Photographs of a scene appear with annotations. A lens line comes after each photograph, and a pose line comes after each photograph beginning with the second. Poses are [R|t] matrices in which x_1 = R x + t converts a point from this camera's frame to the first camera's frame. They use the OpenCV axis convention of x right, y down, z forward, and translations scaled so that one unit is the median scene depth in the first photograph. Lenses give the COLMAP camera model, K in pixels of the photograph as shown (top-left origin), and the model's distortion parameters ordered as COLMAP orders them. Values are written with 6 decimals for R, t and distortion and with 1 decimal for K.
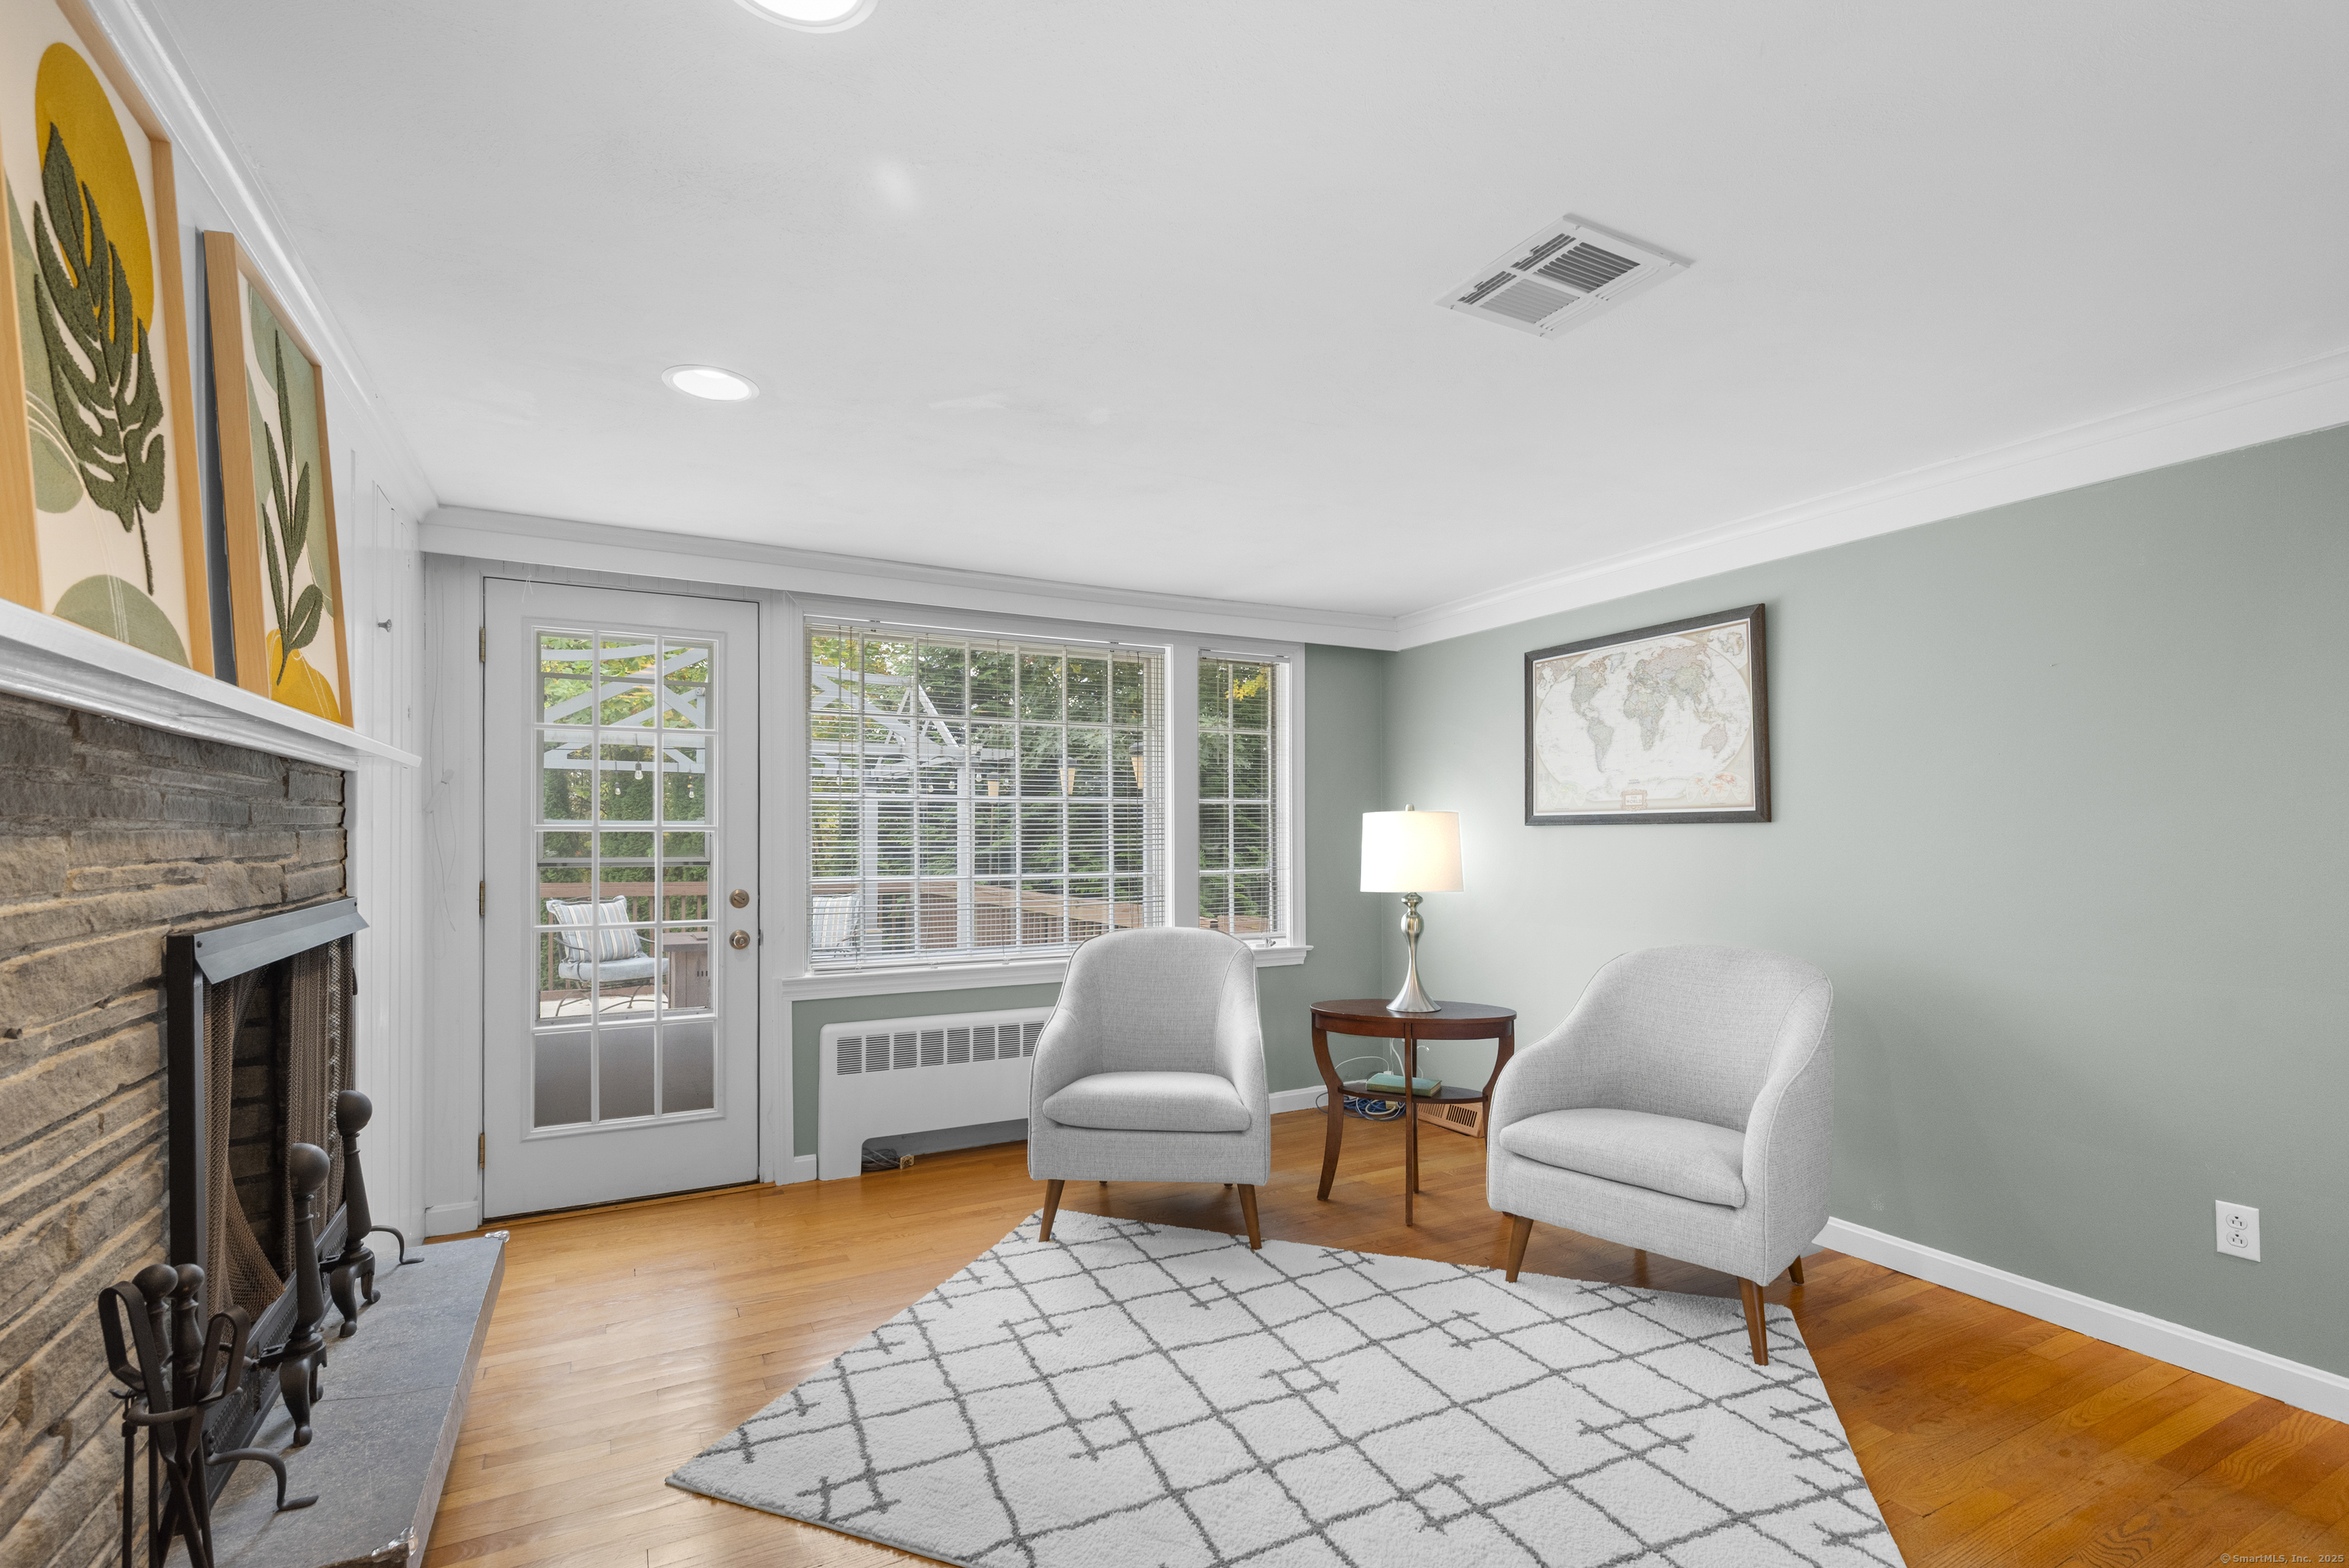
lens RADIAL K [[1069.1, 0, 1174.9], [0, 1069.1, 819.1], [0, 0, 1]] dist [-0.002882, -0.000462]
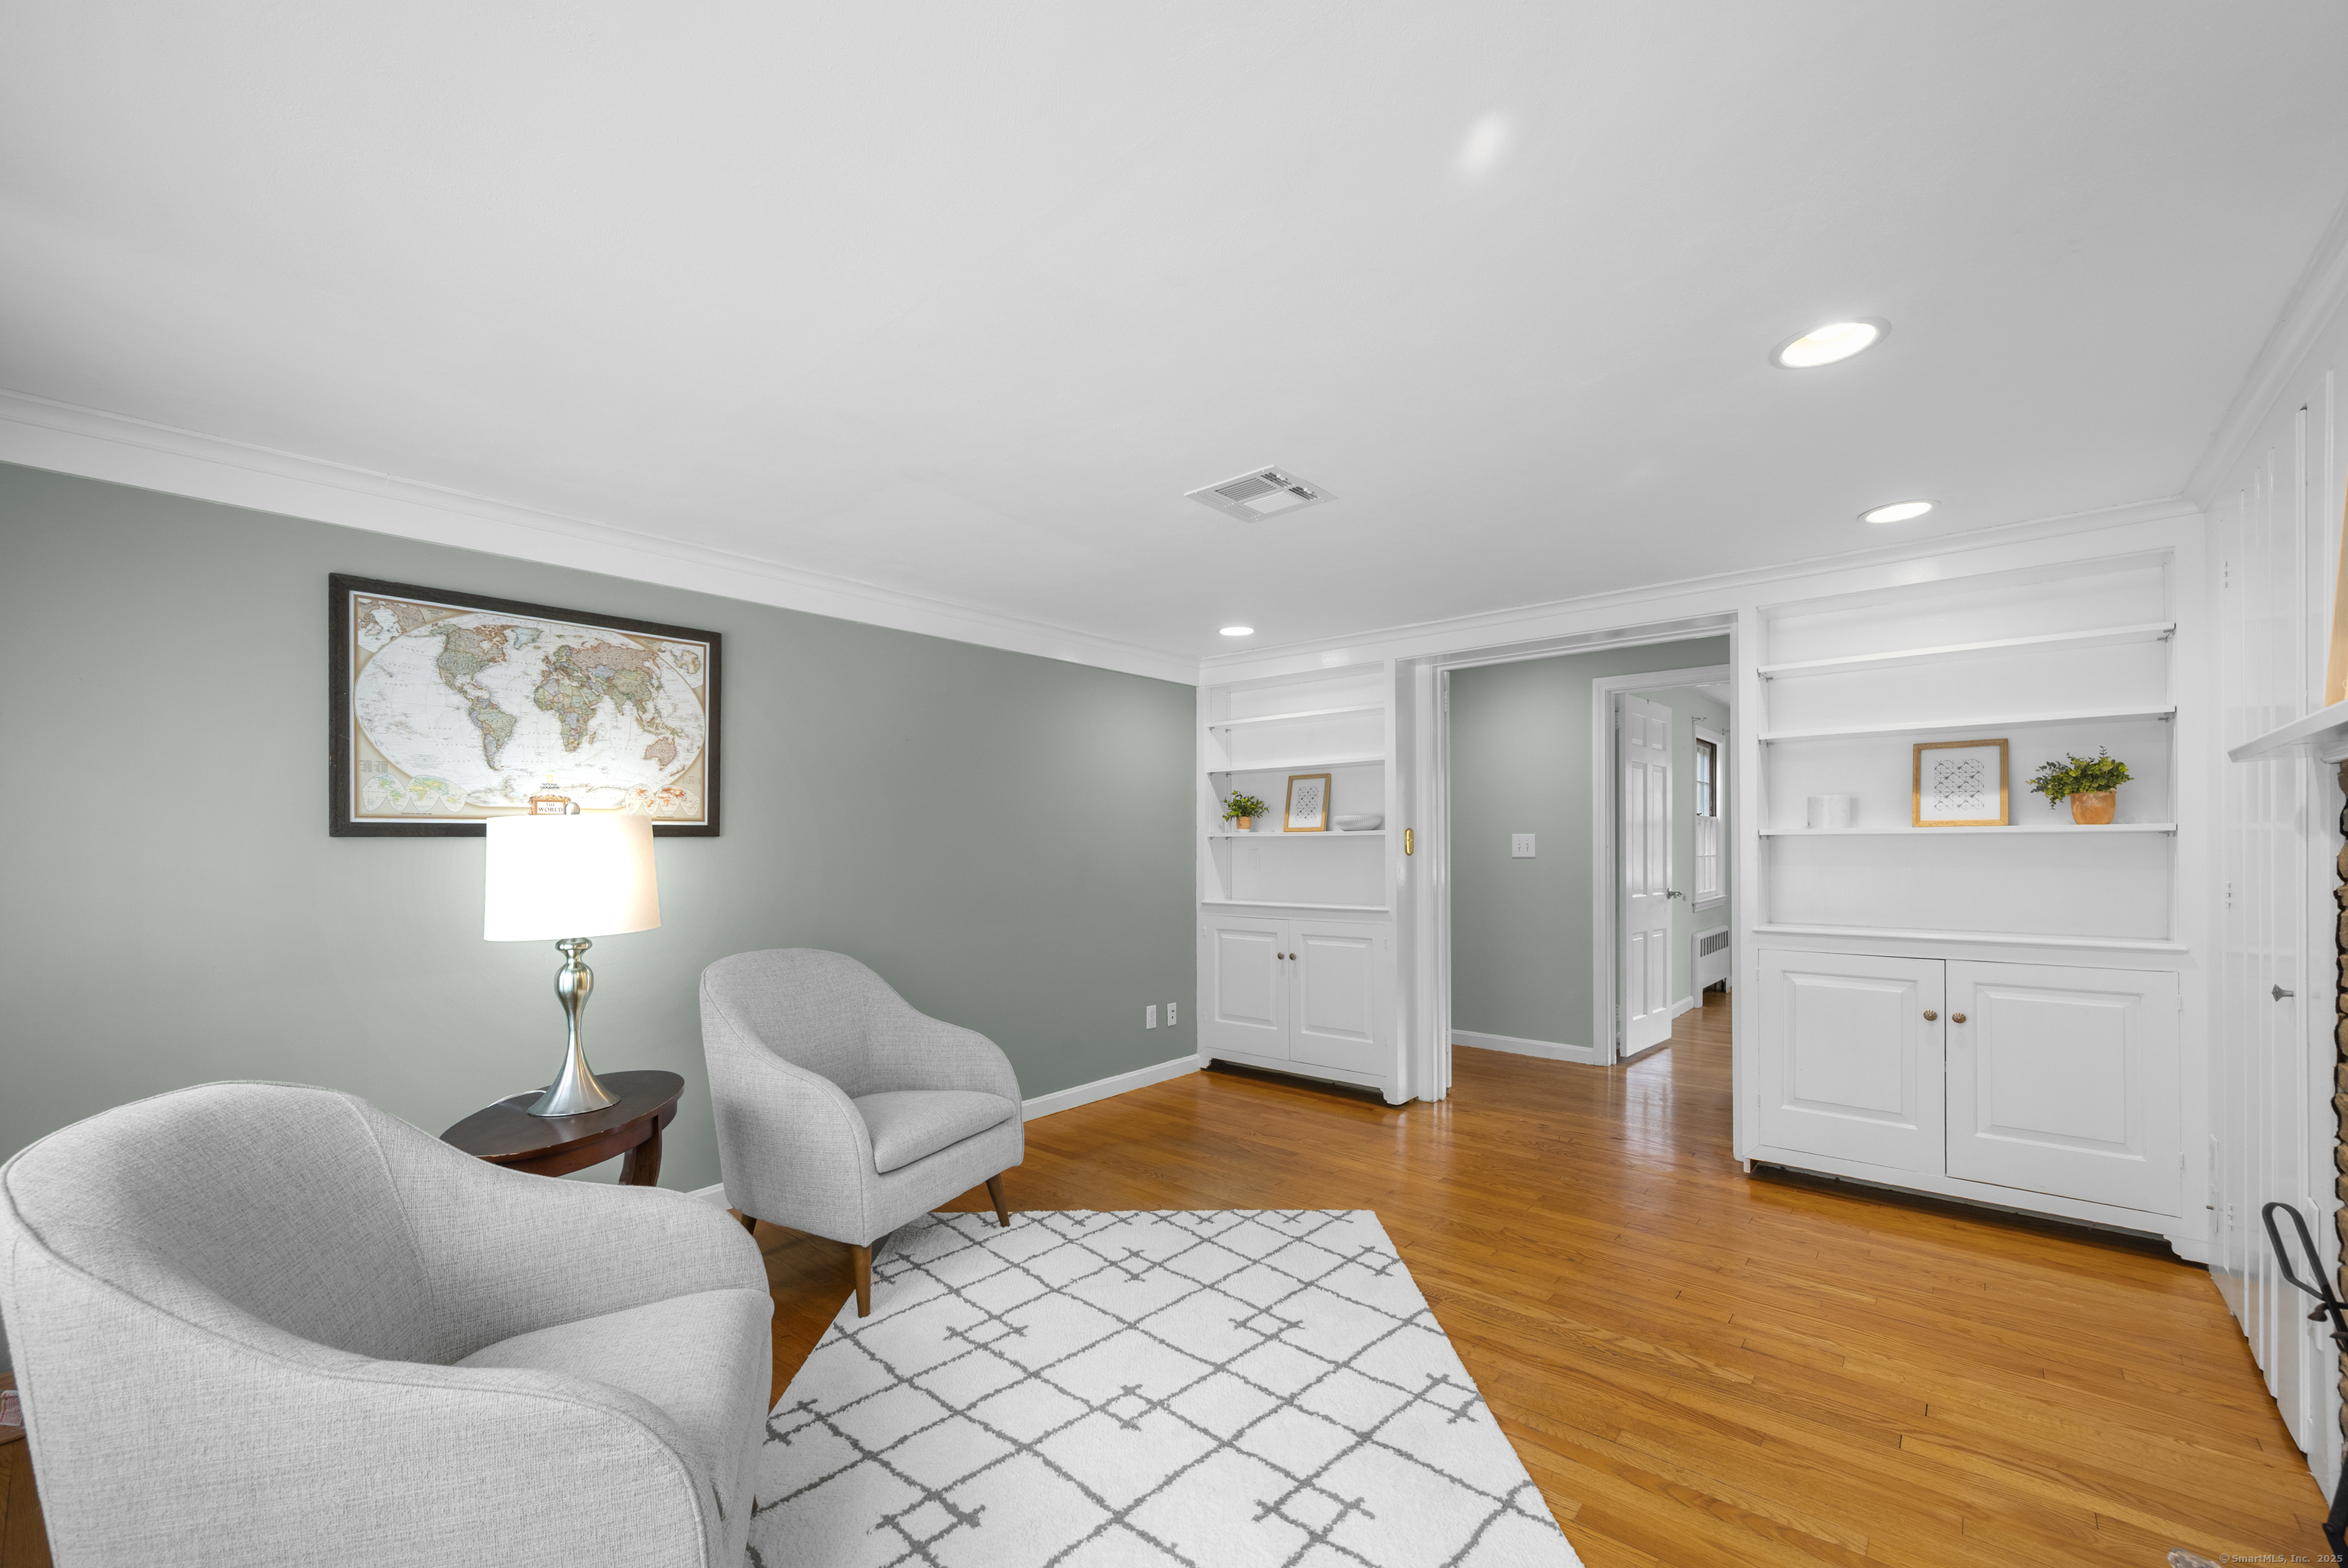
lens RADIAL K [[945.7, 0, 1176.4], [0, 945.7, 837.0], [0, 0, 1]] dist [-0.001443, -0.000324]
pose [[-0.367933, 0.008862, 0.929810, -0.482681], [-0.008596, 0.999879, -0.012931, 0.011310], [-0.929812, -0.012750, -0.367813, 0.881995]]
